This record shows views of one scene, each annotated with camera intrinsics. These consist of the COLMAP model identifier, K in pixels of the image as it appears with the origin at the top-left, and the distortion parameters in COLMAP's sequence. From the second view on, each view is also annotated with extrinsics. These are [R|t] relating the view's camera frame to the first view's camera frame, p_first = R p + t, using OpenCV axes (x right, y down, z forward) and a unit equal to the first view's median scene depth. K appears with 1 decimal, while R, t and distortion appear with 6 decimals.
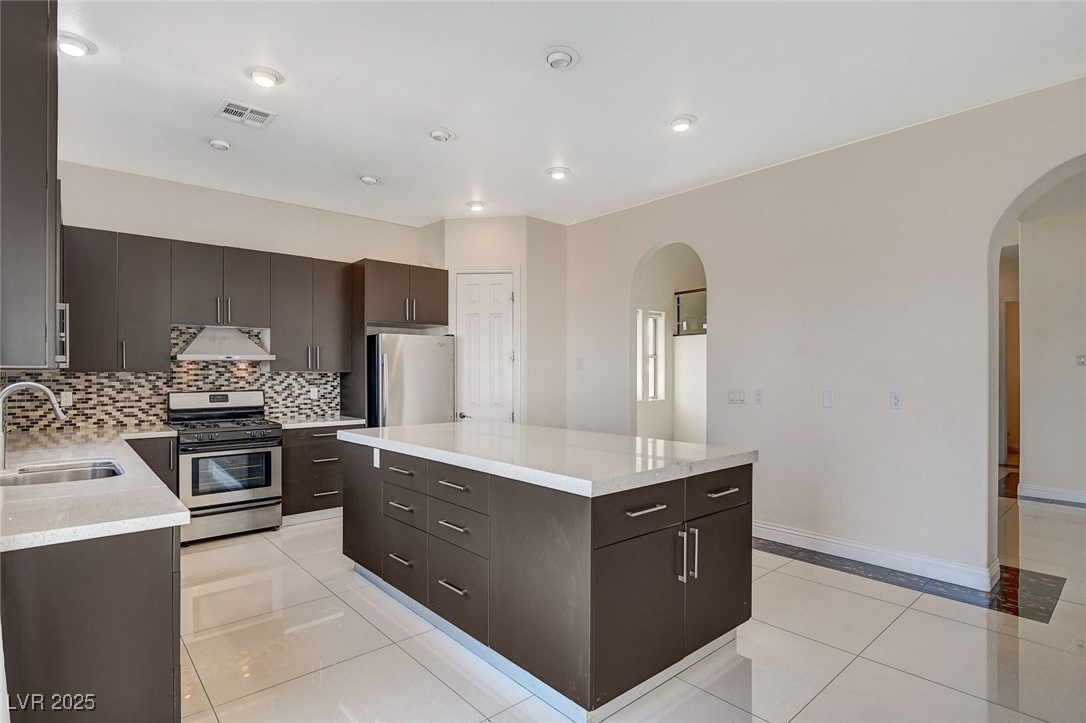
lens RADIAL K [[543.8, 0, 548.0], [0, 543.8, 372.5], [0, 0, 1]] dist [-0.012724, -0.001625]
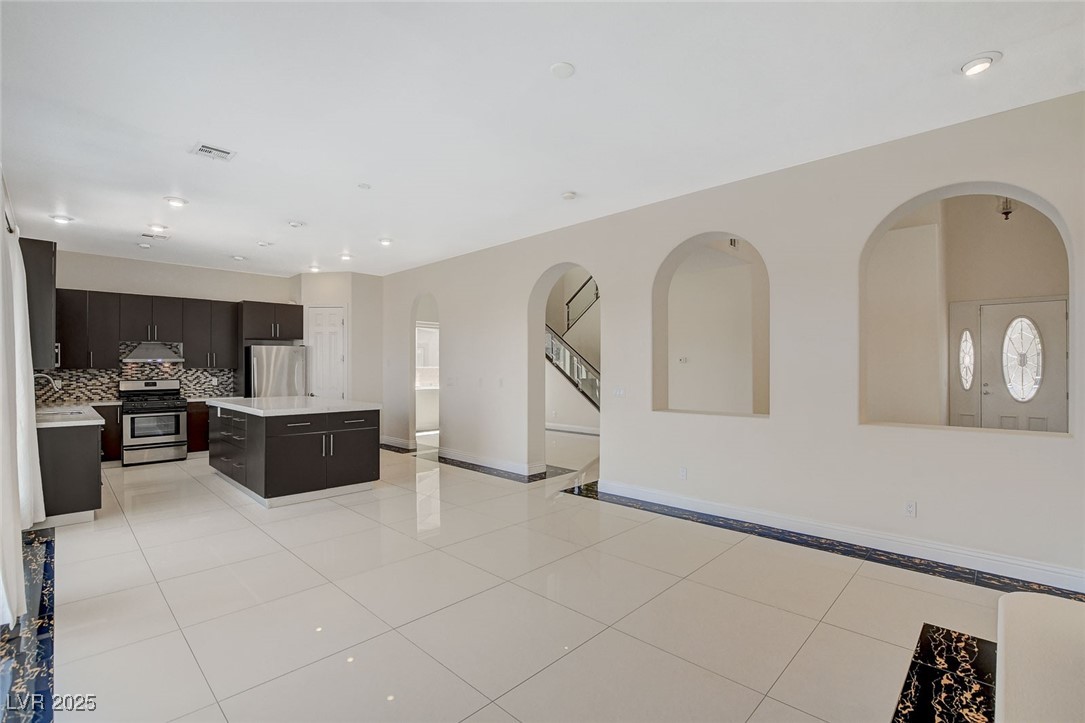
lens RADIAL K [[479.7, 0, 542.9], [0, 479.7, 363.7], [0, 0, 1]] dist [-0.032034, 0.001195]
pose [[0.996678, -0.000845, 0.081441, 0.512491], [0.001384, 0.999977, -0.006568, -0.005359], [-0.081434, 0.006659, 0.996657, -0.584237]]
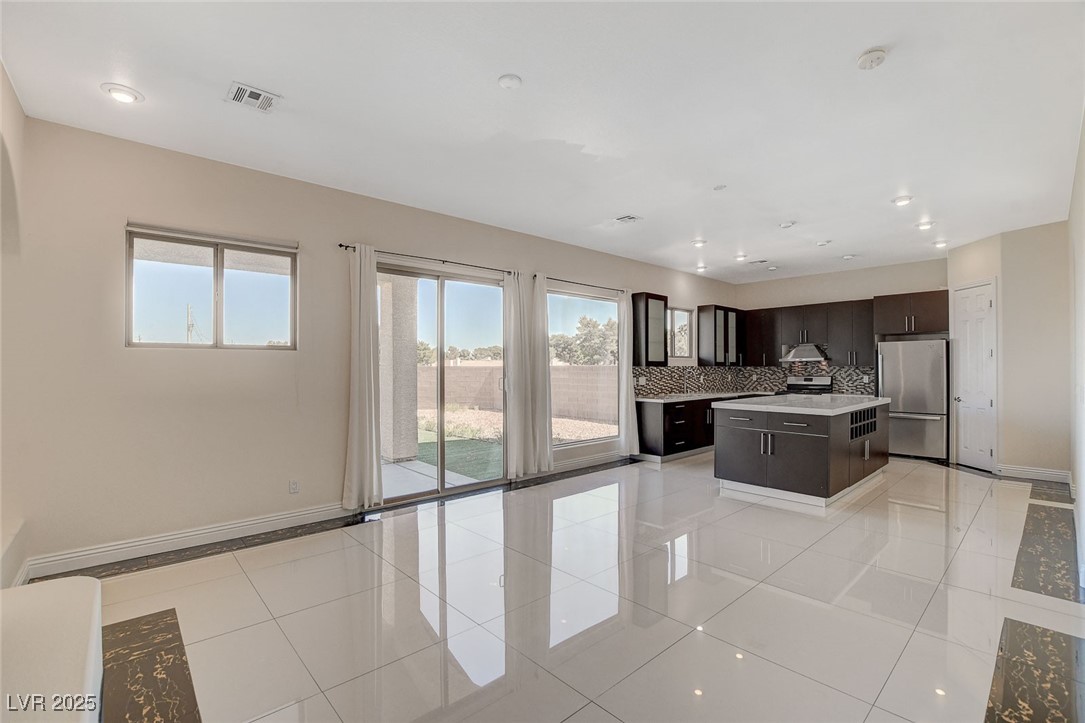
lens RADIAL K [[479.7, 0, 548.7], [0, 479.7, 365.3], [0, 0, 1]] dist [-0.032034, 0.001195]
pose [[0.014909, -0.003031, -0.999884, 1.171046], [0.005211, 0.999982, -0.002954, -0.005841], [0.999875, -0.005167, 0.014925, 0.008616]]
